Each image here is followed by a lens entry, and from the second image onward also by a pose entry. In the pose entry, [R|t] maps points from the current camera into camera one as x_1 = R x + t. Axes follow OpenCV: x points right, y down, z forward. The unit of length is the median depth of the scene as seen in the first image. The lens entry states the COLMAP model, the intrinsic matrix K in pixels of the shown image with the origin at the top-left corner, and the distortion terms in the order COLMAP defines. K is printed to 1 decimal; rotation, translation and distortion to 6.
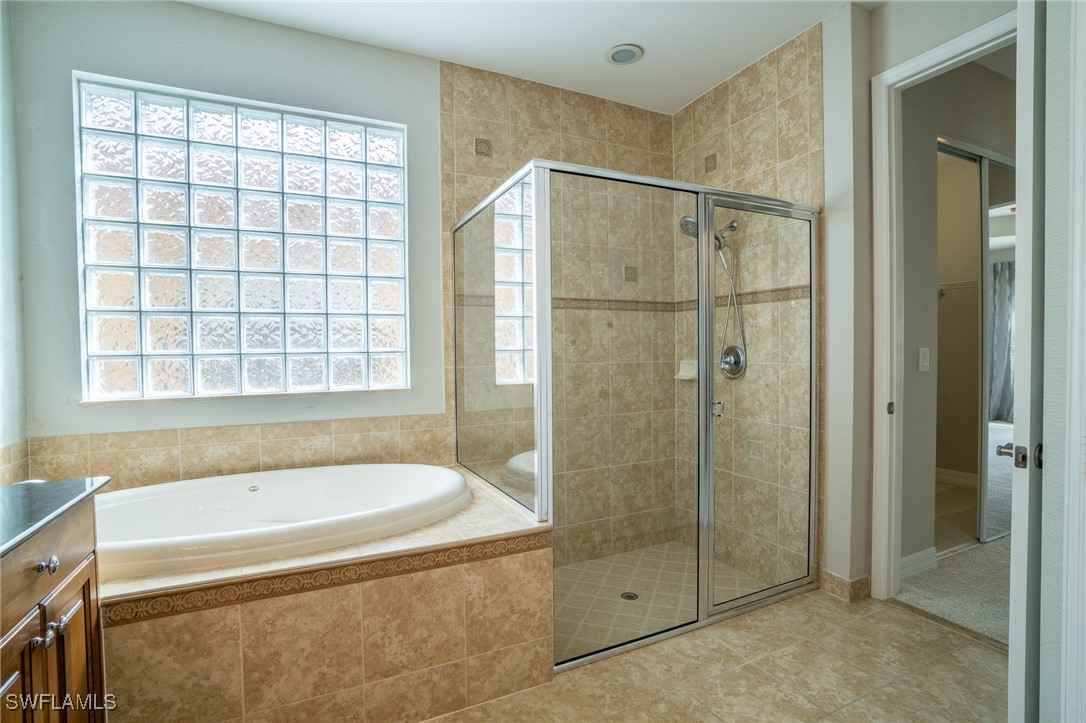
lens RADIAL K [[536.8, 0, 544.4], [0, 536.8, 367.9], [0, 0, 1]] dist [-0.062224, 0.032371]
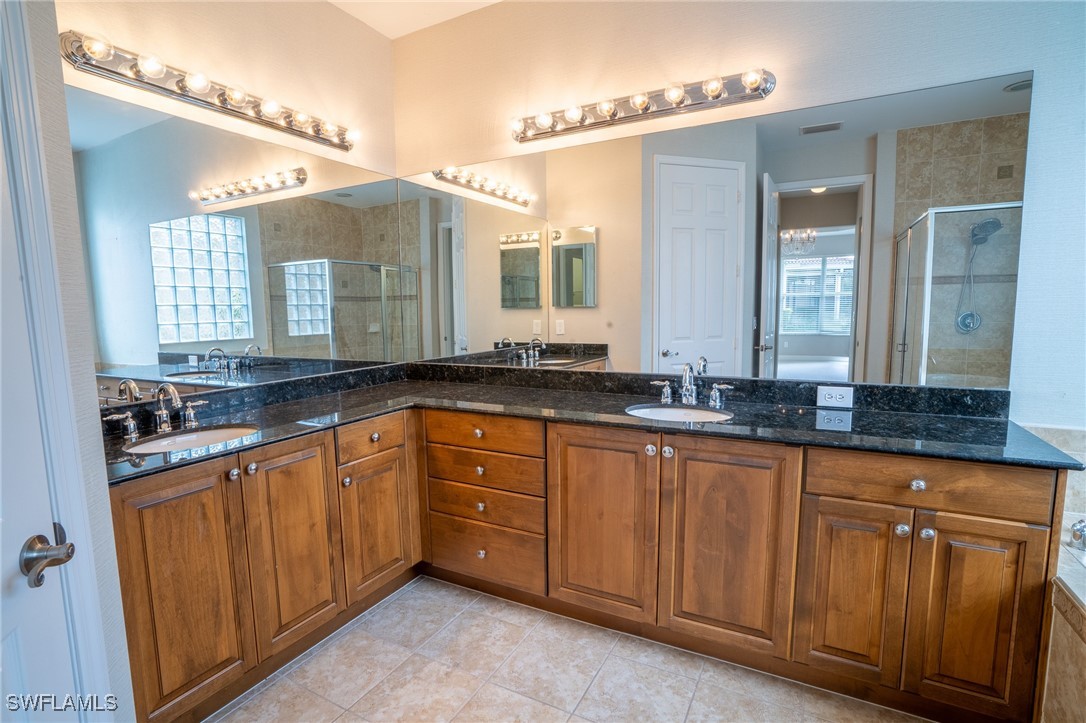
lens RADIAL K [[536.8, 0, 544.4], [0, 536.8, 367.9], [0, 0, 1]] dist [-0.062224, 0.032371]
pose [[0.813219, -0.074414, 0.577181, -0.506066], [0.045281, 0.996875, 0.064726, 0.067970], [-0.580194, -0.026501, 0.814047, -1.386773]]
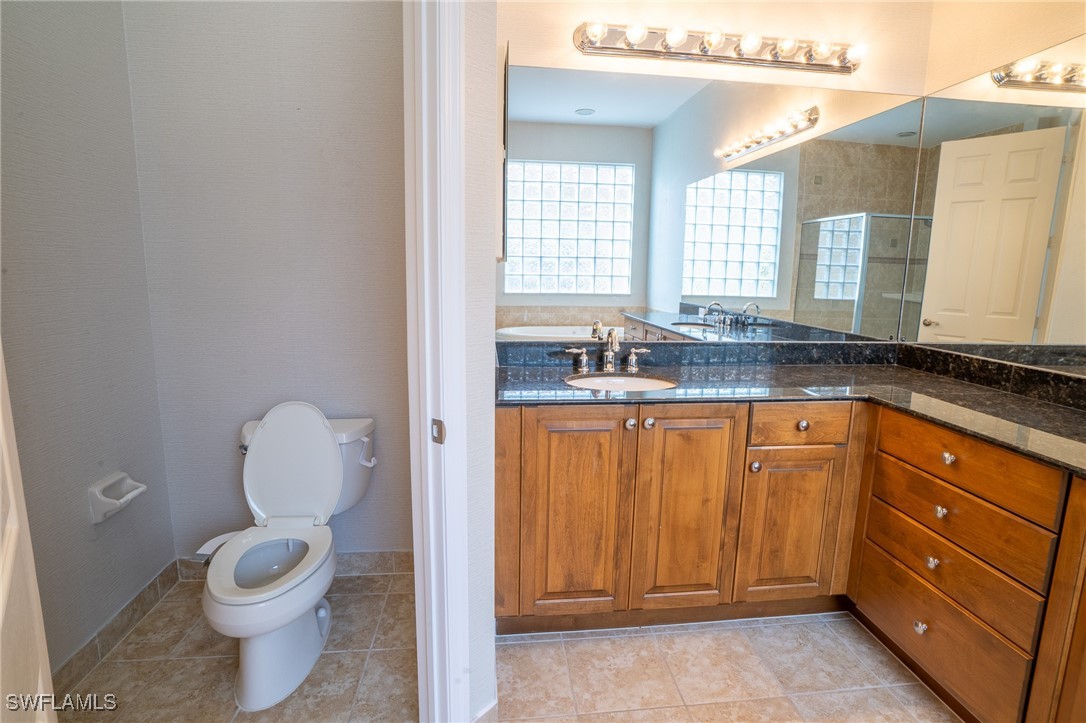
lens RADIAL K [[556.6, 0, 545.5], [0, 556.6, 356.0], [0, 0, 1]] dist [-0.065543, 0.028502]
pose [[0.937270, 0.079125, -0.339506, -0.323671], [-0.044567, 0.993106, 0.108415, 0.068061], [0.345744, -0.086484, 0.934335, -1.320238]]
